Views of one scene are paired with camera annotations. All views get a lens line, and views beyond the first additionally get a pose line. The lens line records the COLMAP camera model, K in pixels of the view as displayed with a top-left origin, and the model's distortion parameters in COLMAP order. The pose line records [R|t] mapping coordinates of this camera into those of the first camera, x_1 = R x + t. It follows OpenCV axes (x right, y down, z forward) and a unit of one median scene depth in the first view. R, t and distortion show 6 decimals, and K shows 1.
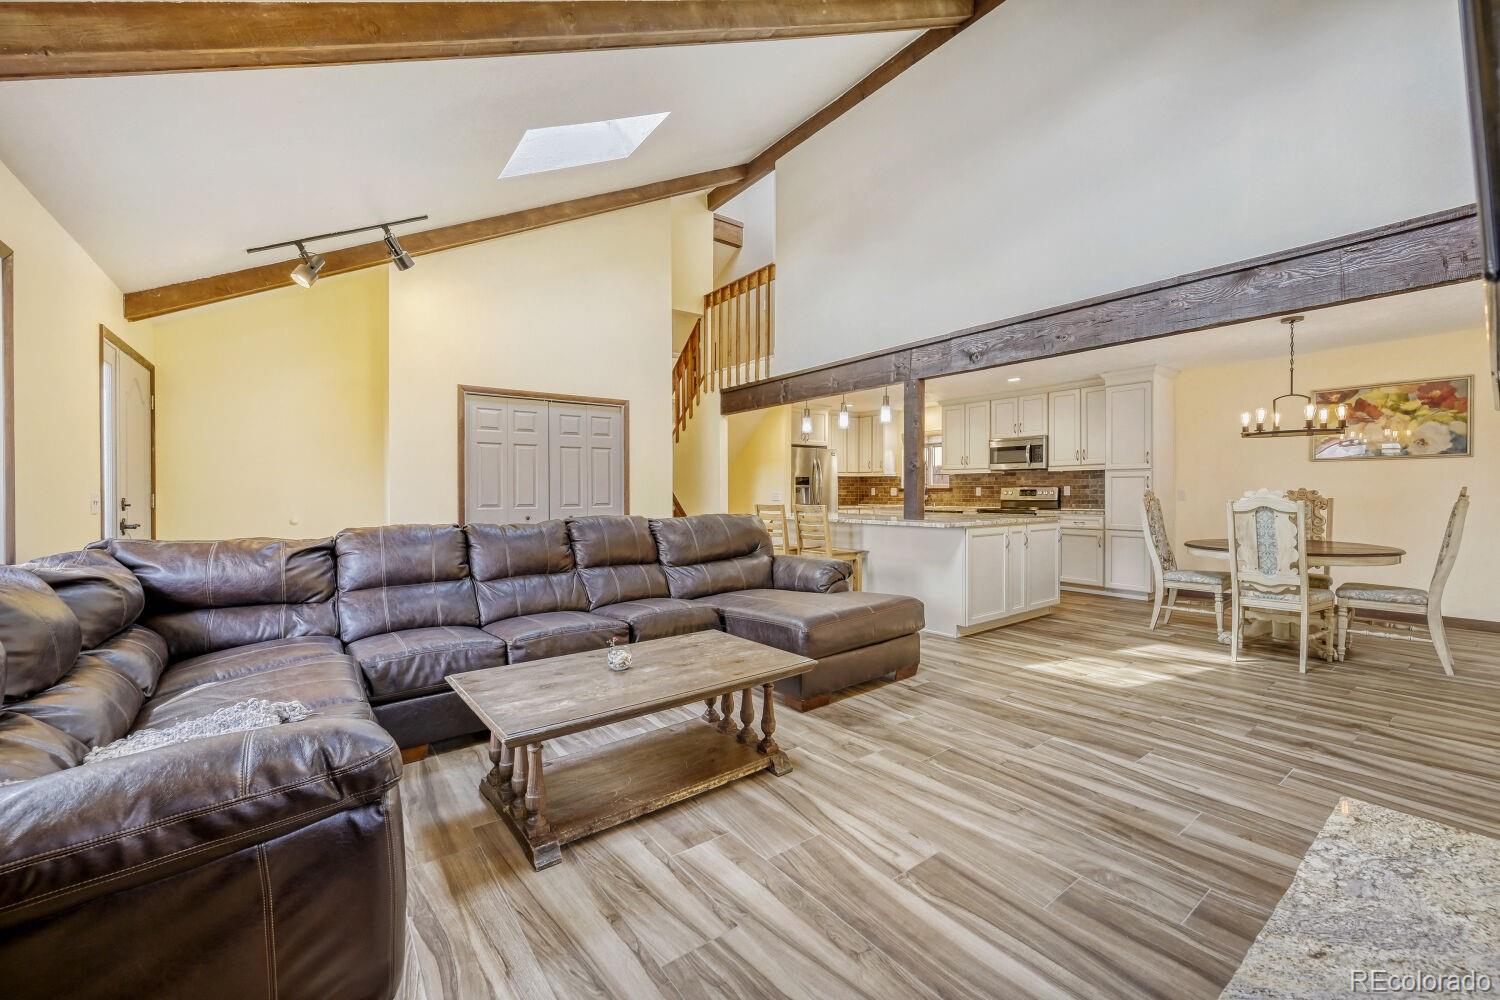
lens RADIAL K [[591.3, 0, 753.1], [0, 591.3, 494.7], [0, 0, 1]] dist [-0.000358, -0.000016]
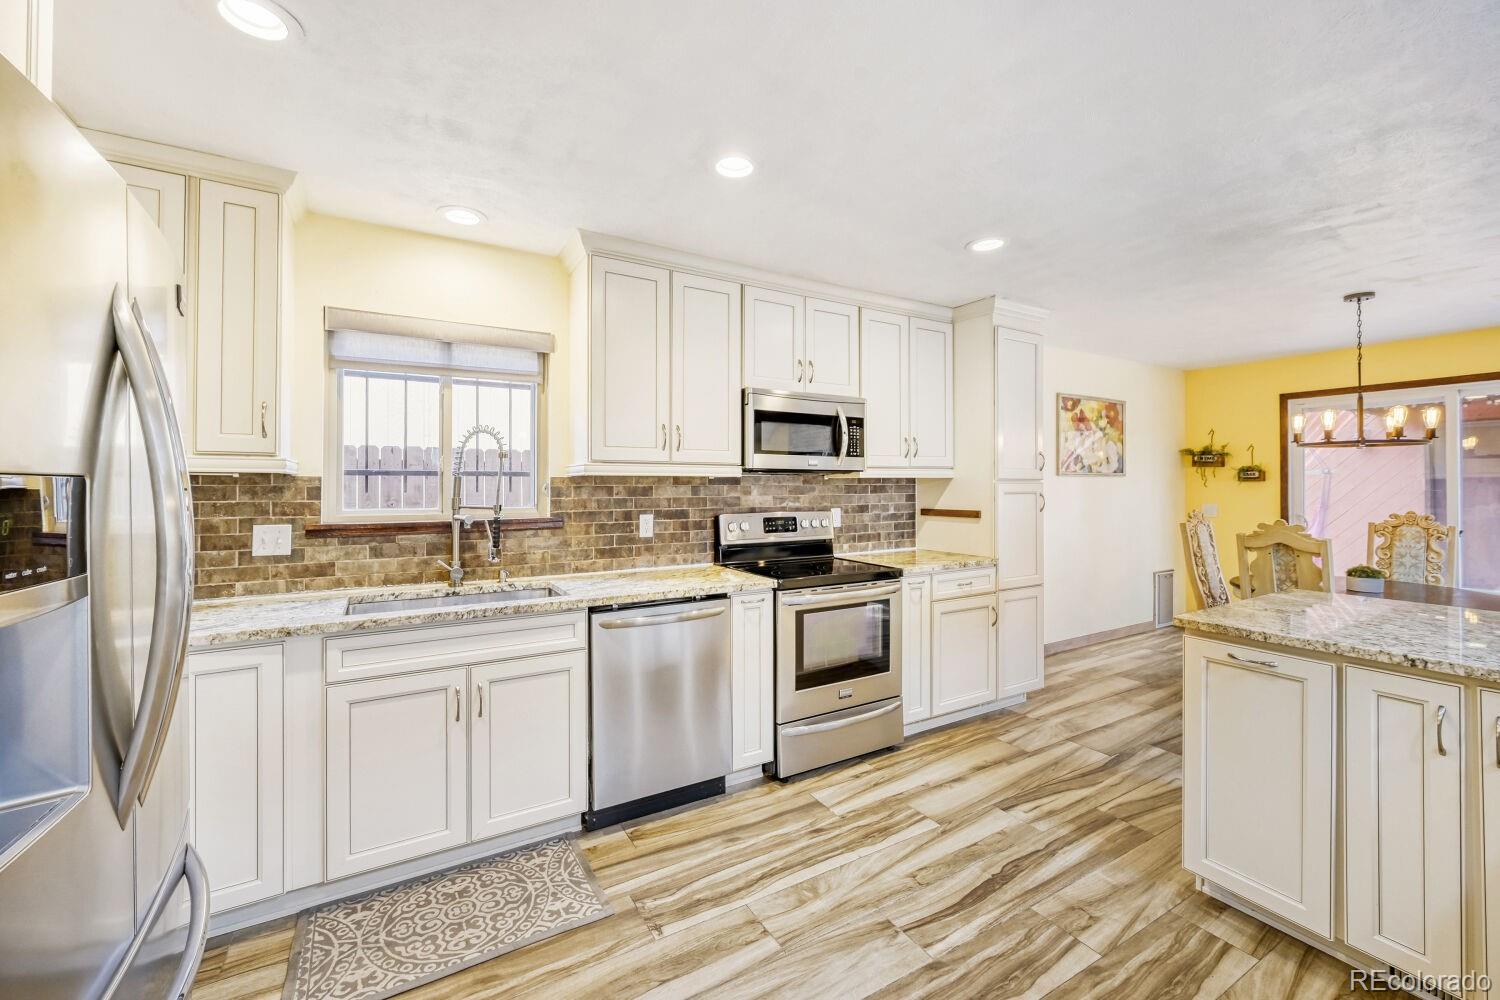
lens RADIAL K [[607.2, 0, 749.7], [0, 607.2, 479.4], [0, 0, 1]] dist [-0.000387, 0.000109]
pose [[0.109803, 0.014301, 0.993851, 0.028078], [0.008964, 0.999842, -0.015377, -0.040620], [-0.993913, 0.010597, 0.109657, 1.325317]]
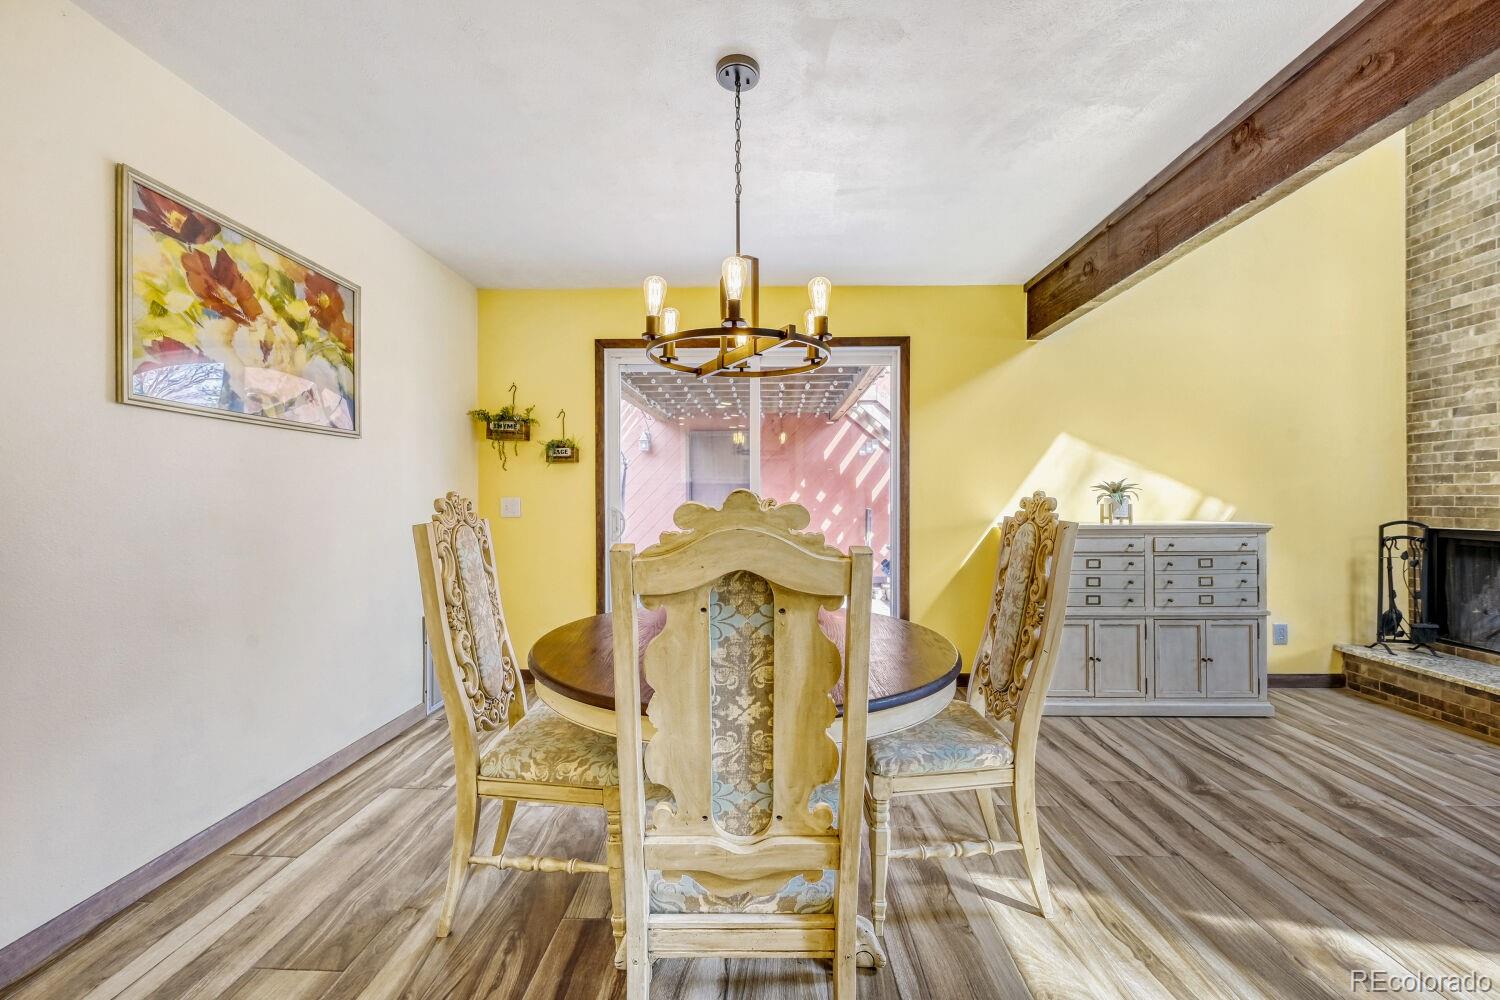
lens RADIAL K [[601.2, 0, 751.7], [0, 601.2, 501.5], [0, 0, 1]] dist [-0.000212, -0.000006]
pose [[-0.781619, 0.003581, 0.623746, 0.504553], [0.010380, 0.999920, 0.007268, -0.005965], [-0.623670, 0.012155, -0.781593, 1.022543]]
